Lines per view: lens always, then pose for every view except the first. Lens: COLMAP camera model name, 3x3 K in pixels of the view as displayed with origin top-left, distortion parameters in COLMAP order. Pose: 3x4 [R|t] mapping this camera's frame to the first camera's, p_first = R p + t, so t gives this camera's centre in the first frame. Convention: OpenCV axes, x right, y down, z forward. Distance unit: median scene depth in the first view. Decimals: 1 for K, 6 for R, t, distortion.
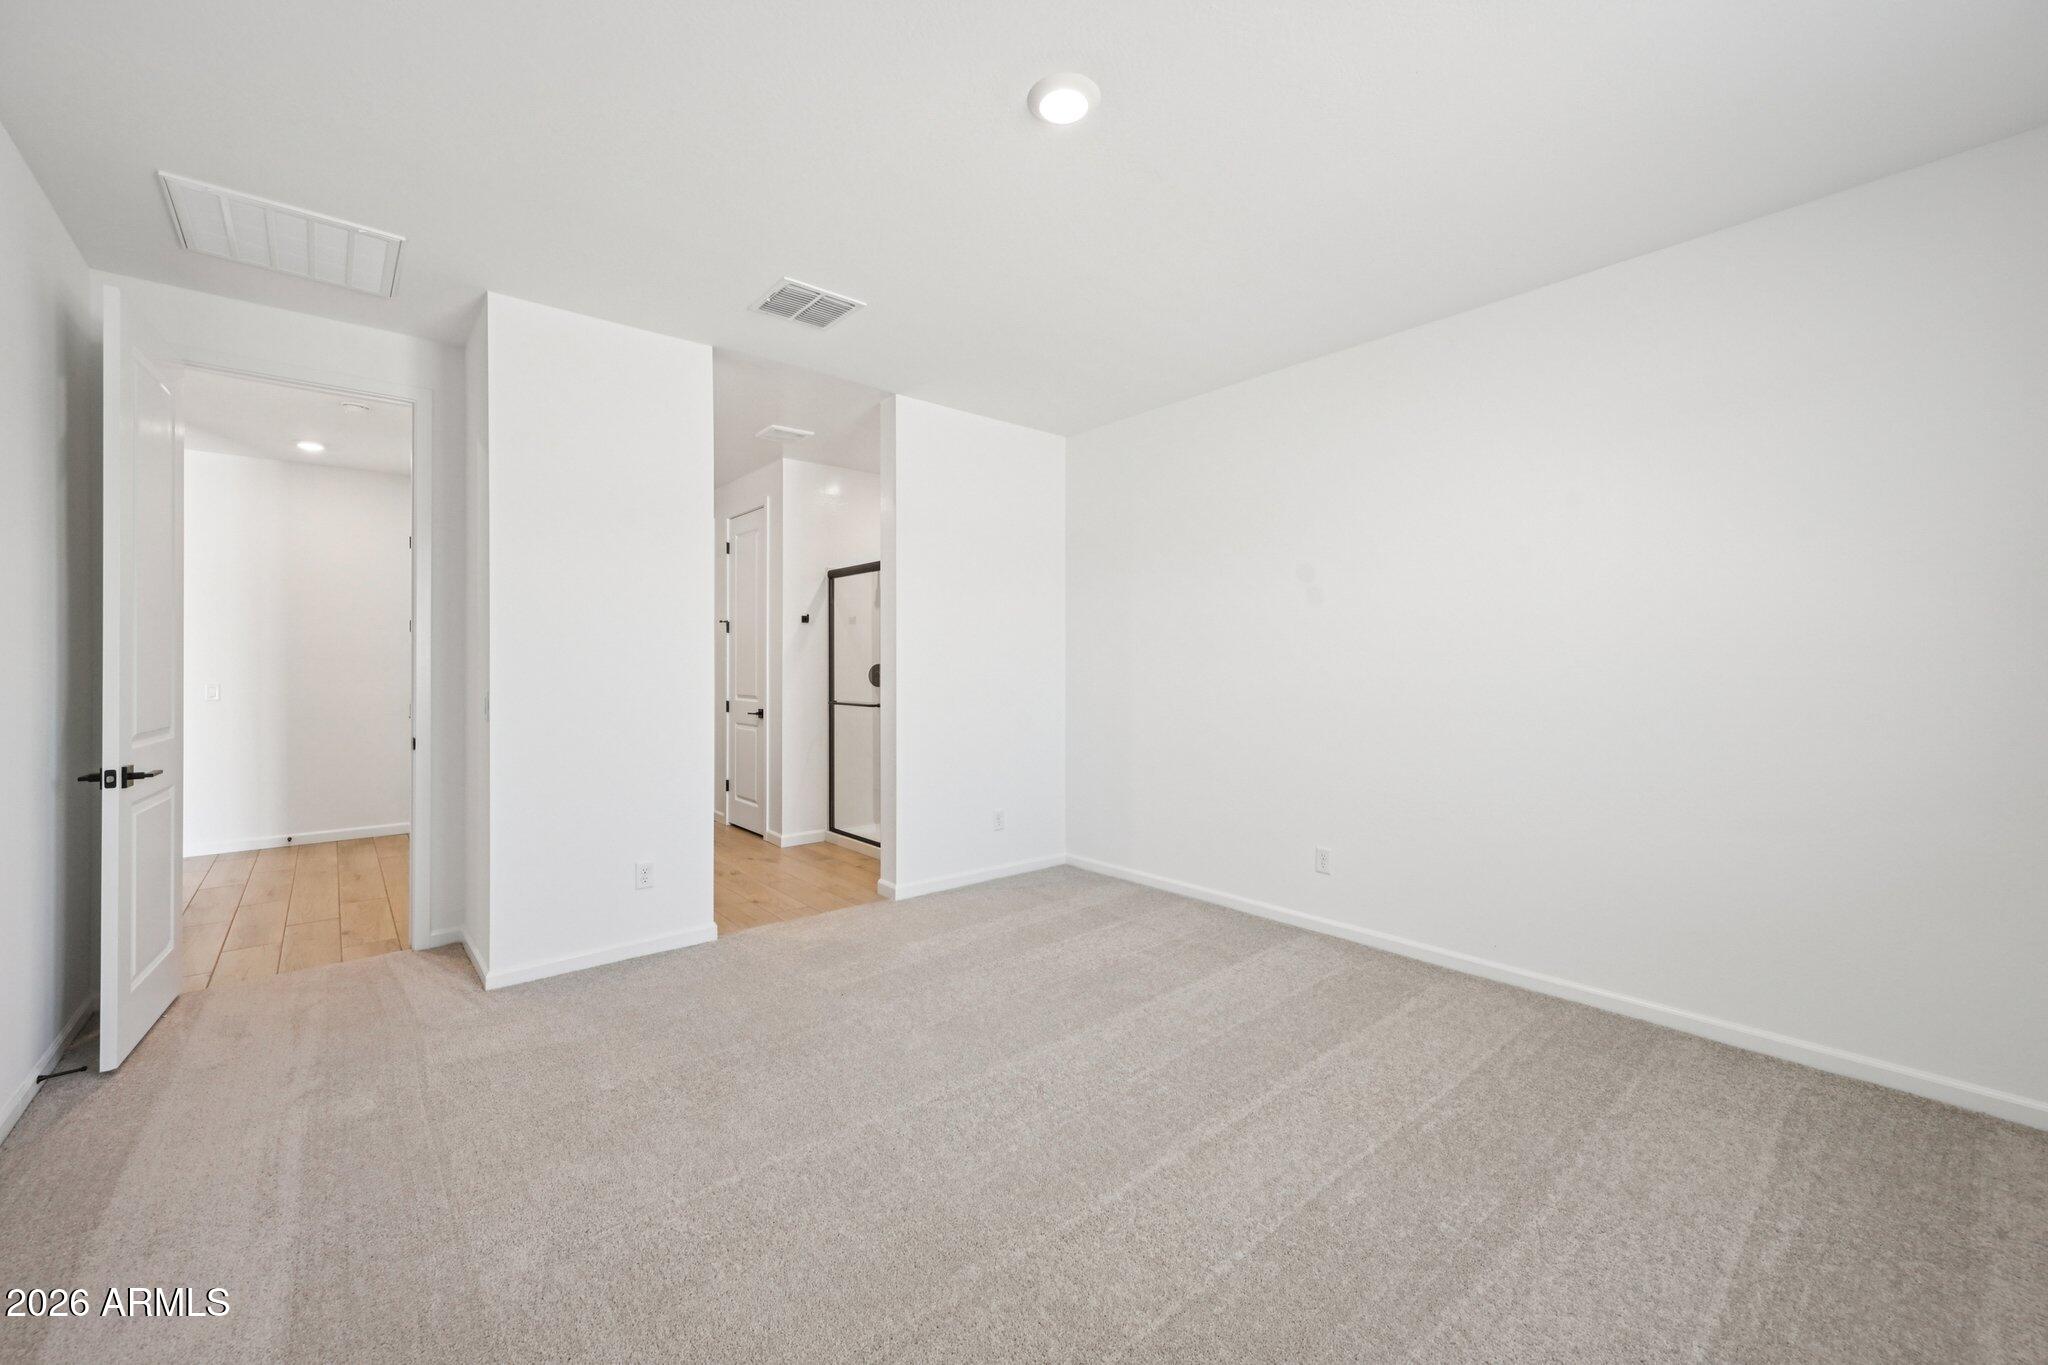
lens RADIAL K [[809.3, 0, 1019.4], [0, 809.3, 673.9], [0, 0, 1]] dist [0.008865, 0.000094]
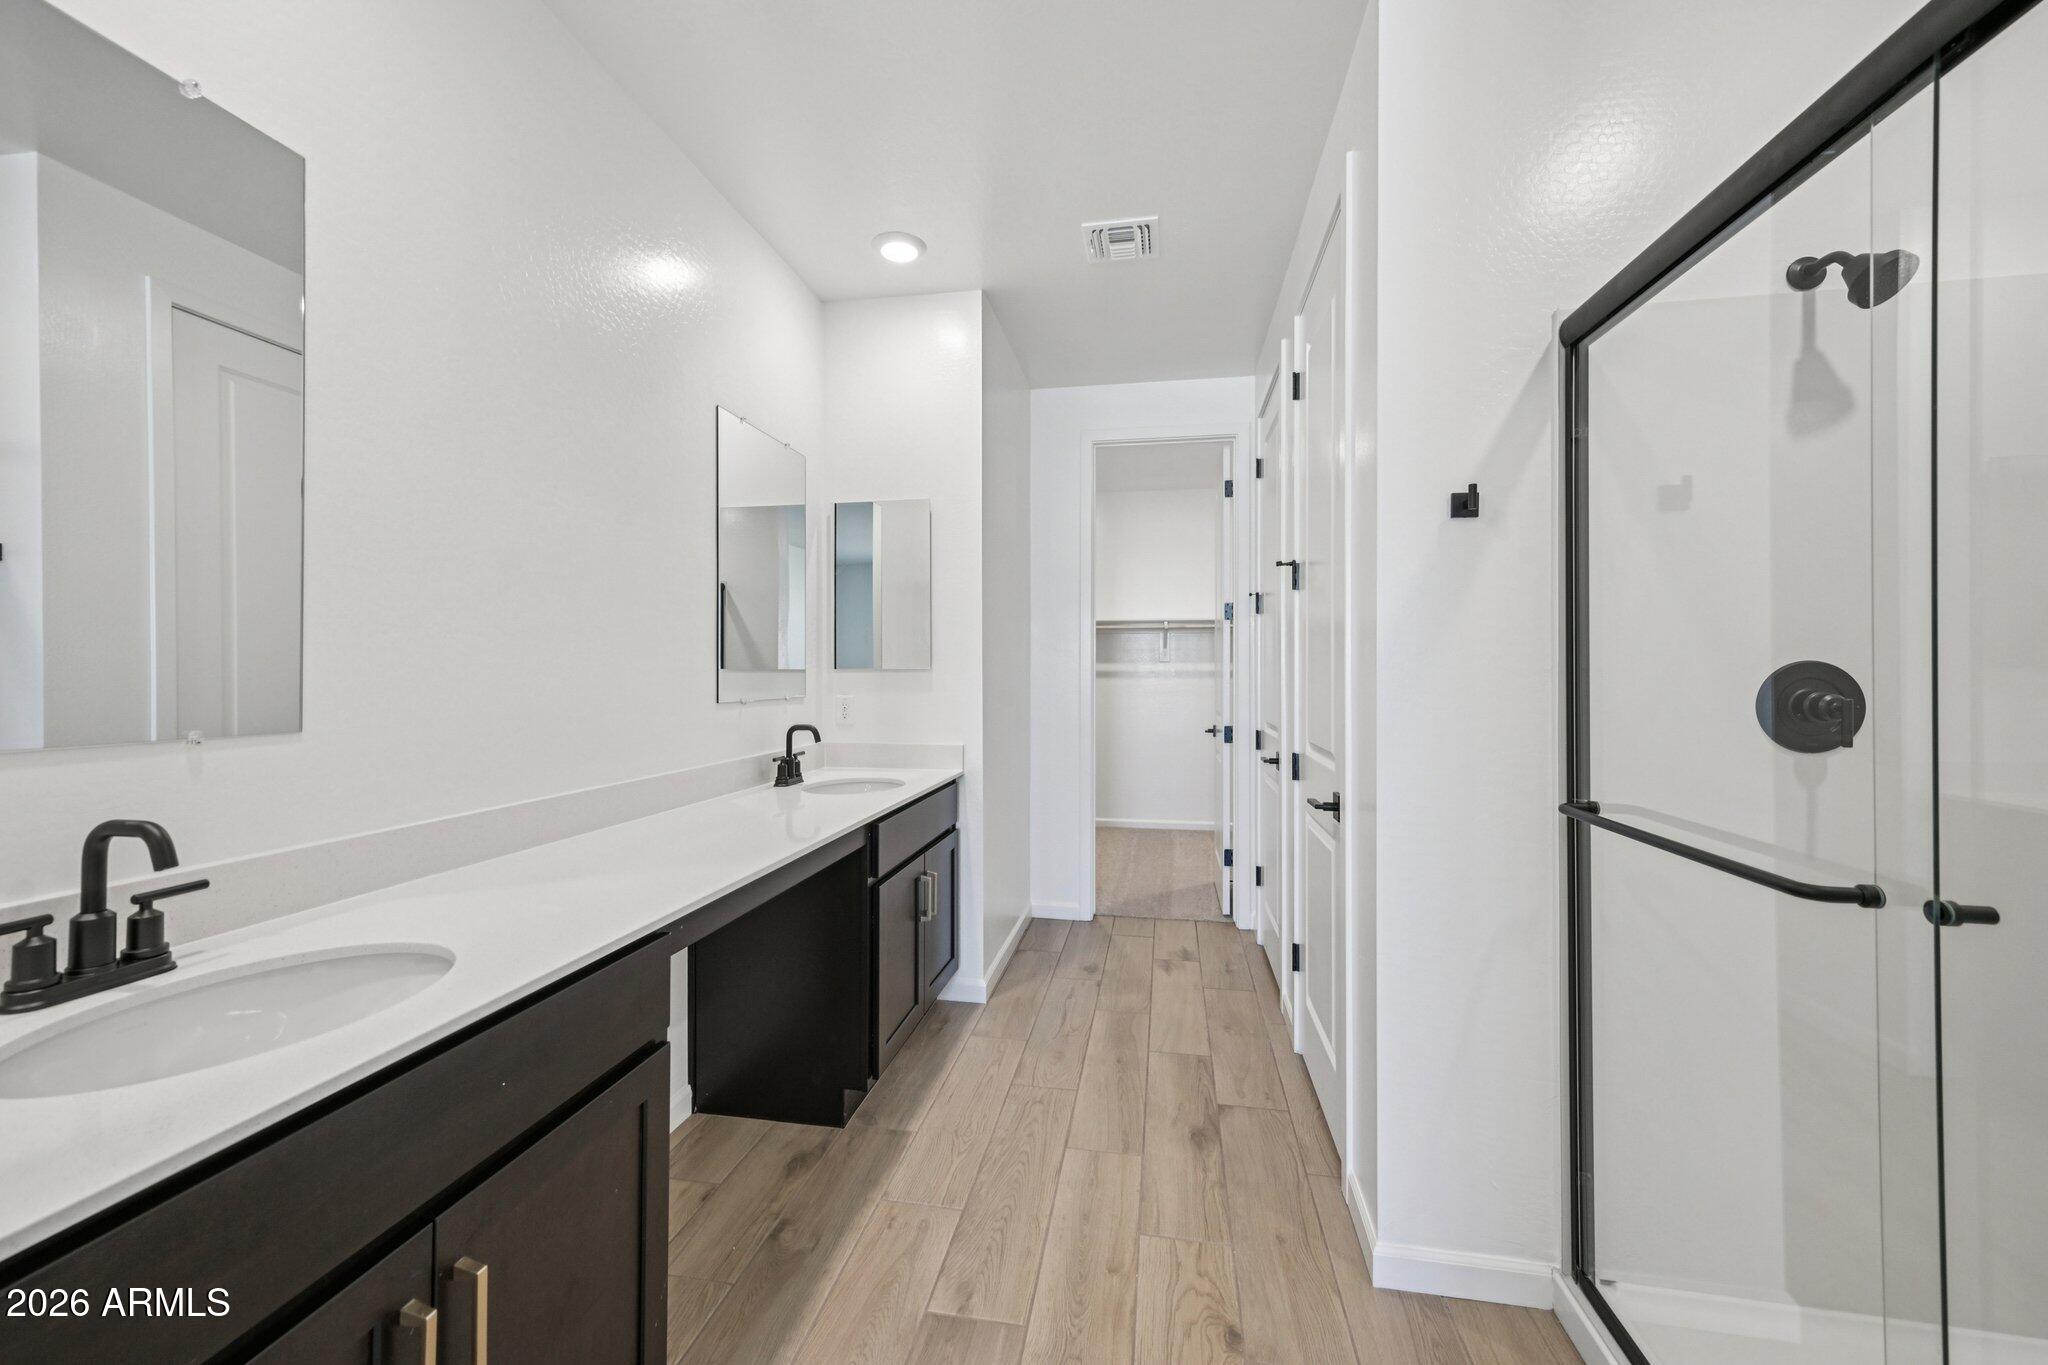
lens RADIAL K [[809.3, 0, 1019.4], [0, 809.3, 673.9], [0, 0, 1]] dist [0.008865, 0.000094]
pose [[0.675837, -0.005973, -0.737026, -0.158231], [0.003354, 0.999982, -0.005028, -0.007543], [0.737043, 0.000926, 0.675845, 0.681083]]
